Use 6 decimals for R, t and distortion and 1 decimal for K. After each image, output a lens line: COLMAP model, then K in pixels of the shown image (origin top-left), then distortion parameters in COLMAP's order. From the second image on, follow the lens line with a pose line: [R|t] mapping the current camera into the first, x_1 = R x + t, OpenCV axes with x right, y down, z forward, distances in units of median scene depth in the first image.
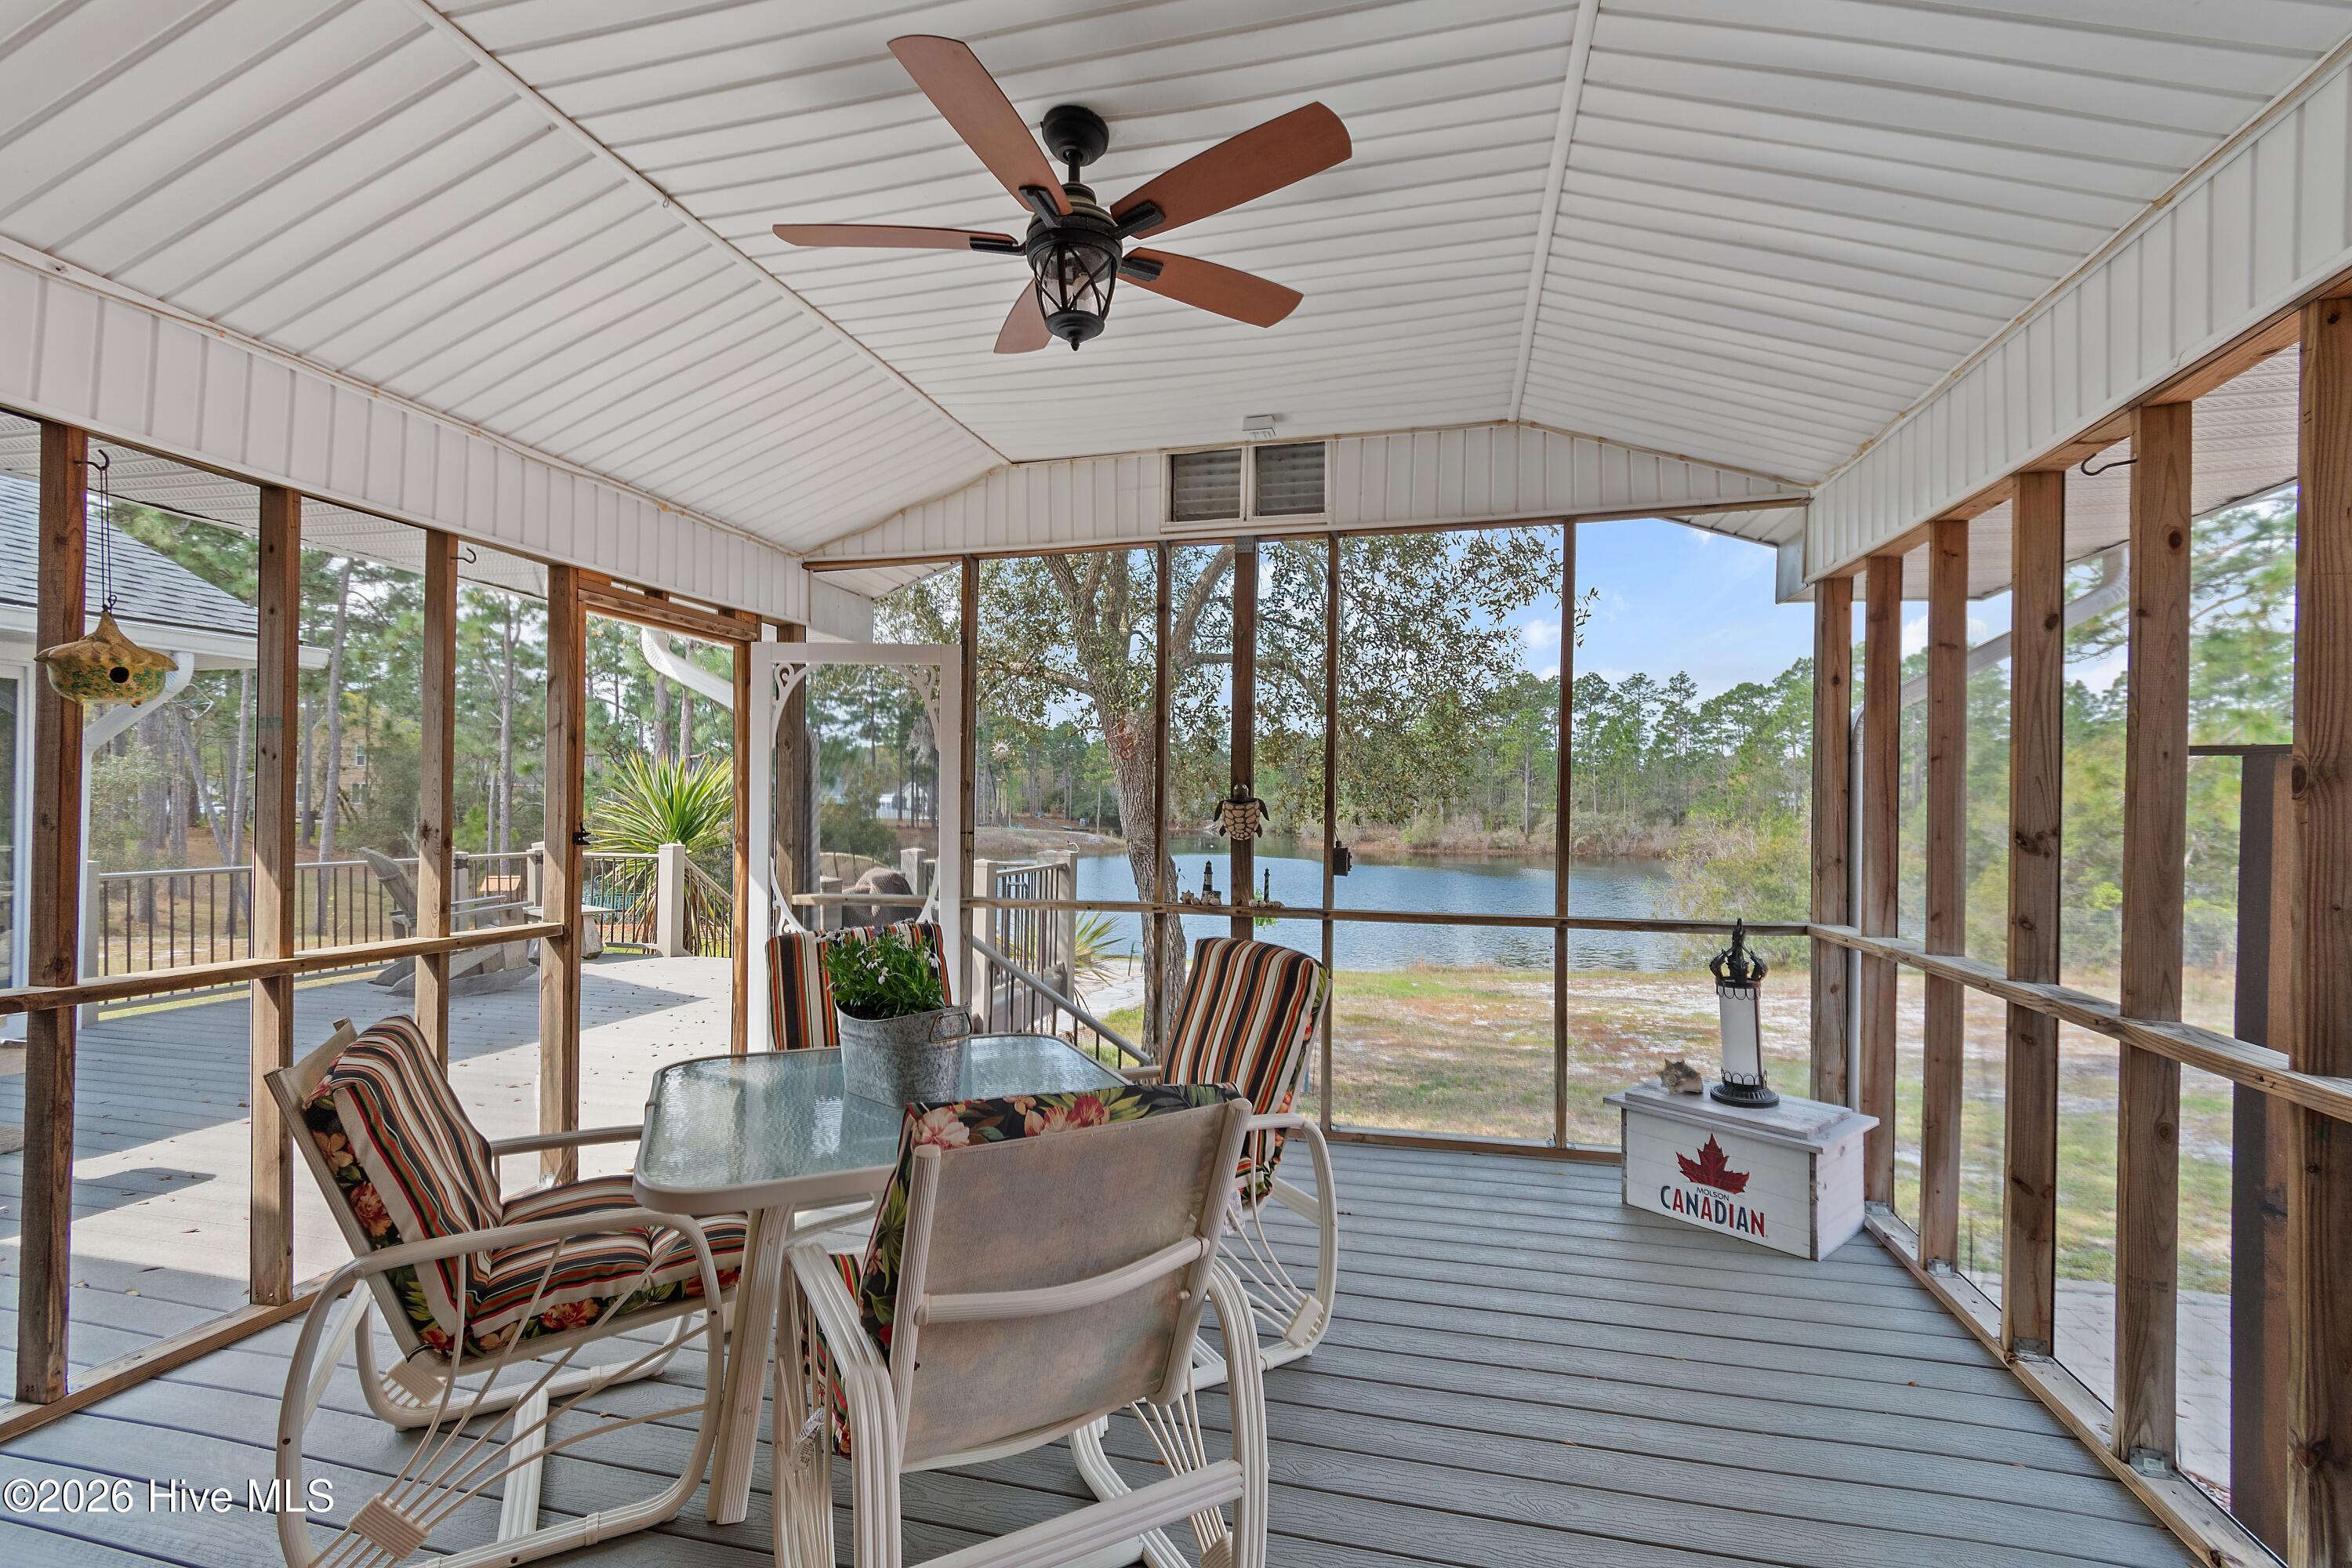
lens RADIAL K [[1039.6, 0, 1174.3], [0, 1039.6, 794.8], [0, 0, 1]] dist [0.003772, -0.001931]
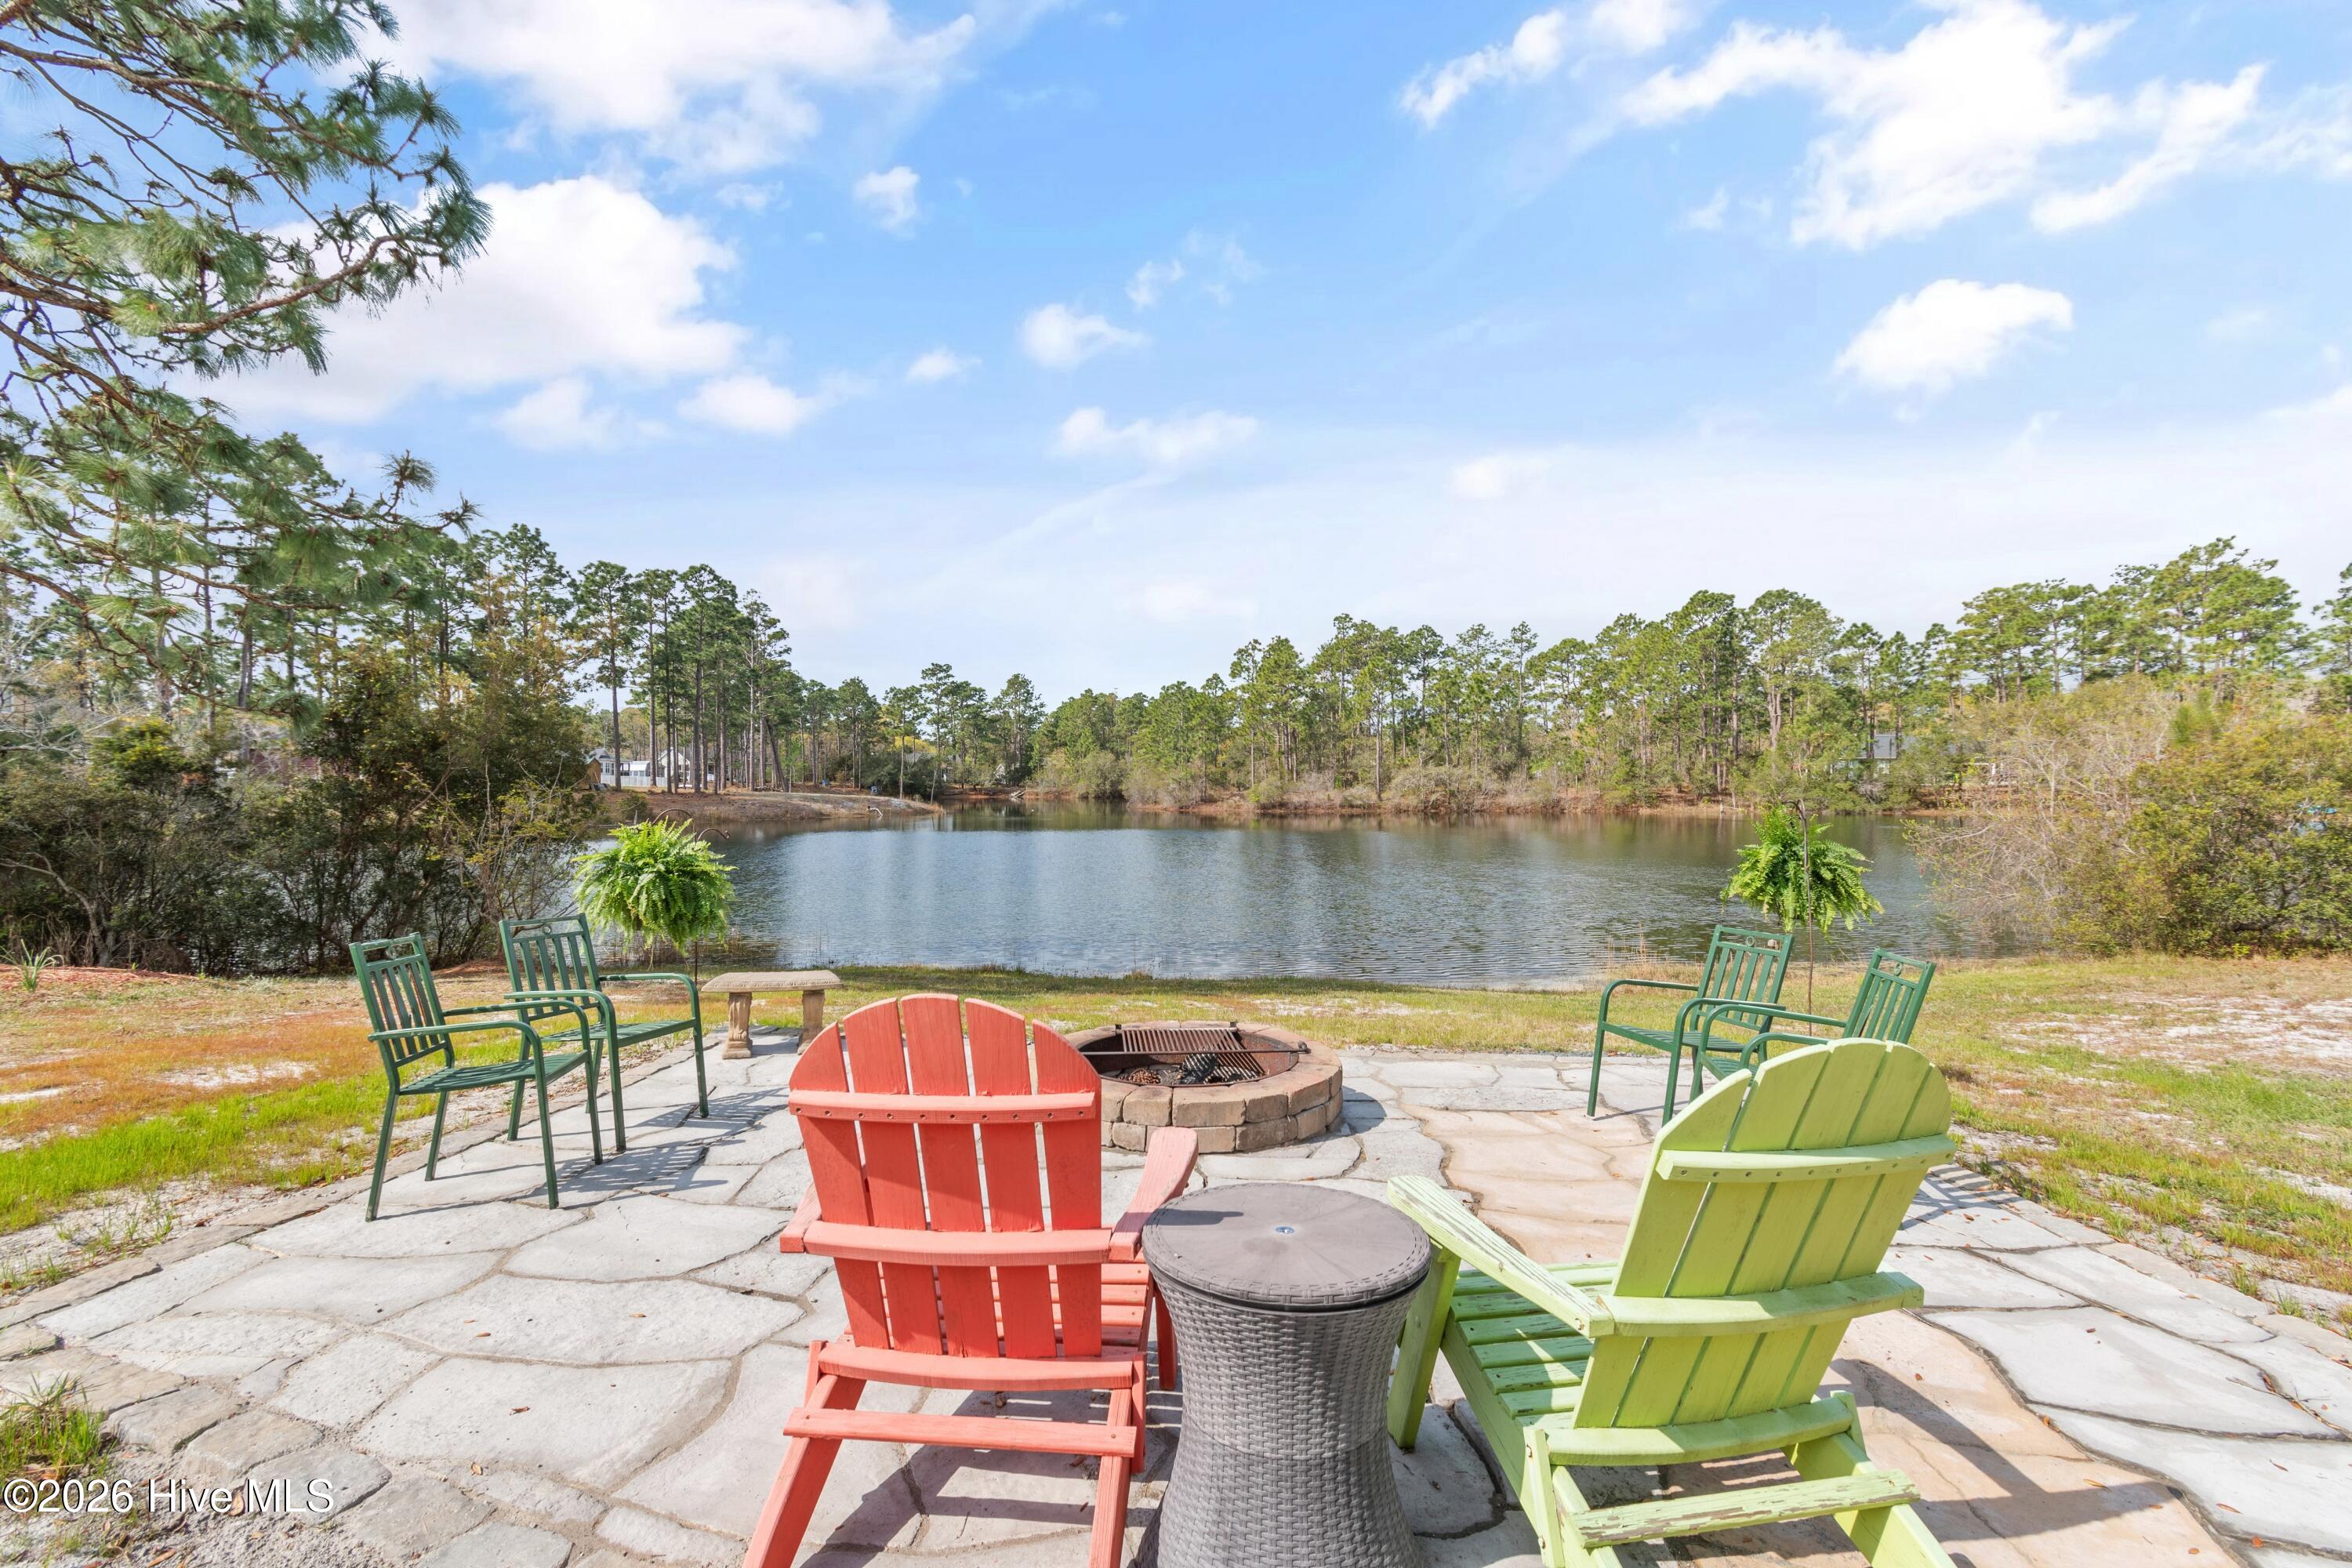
lens RADIAL K [[1039.6, 0, 1167.3], [0, 1039.6, 788.0], [0, 0, 1]] dist [0.003772, -0.001931]
pose [[0.980344, -0.012266, 0.196916, -0.028512], [0.008680, 0.999781, 0.019062, 0.014522], [-0.197107, -0.016979, 0.980235, 0.116880]]
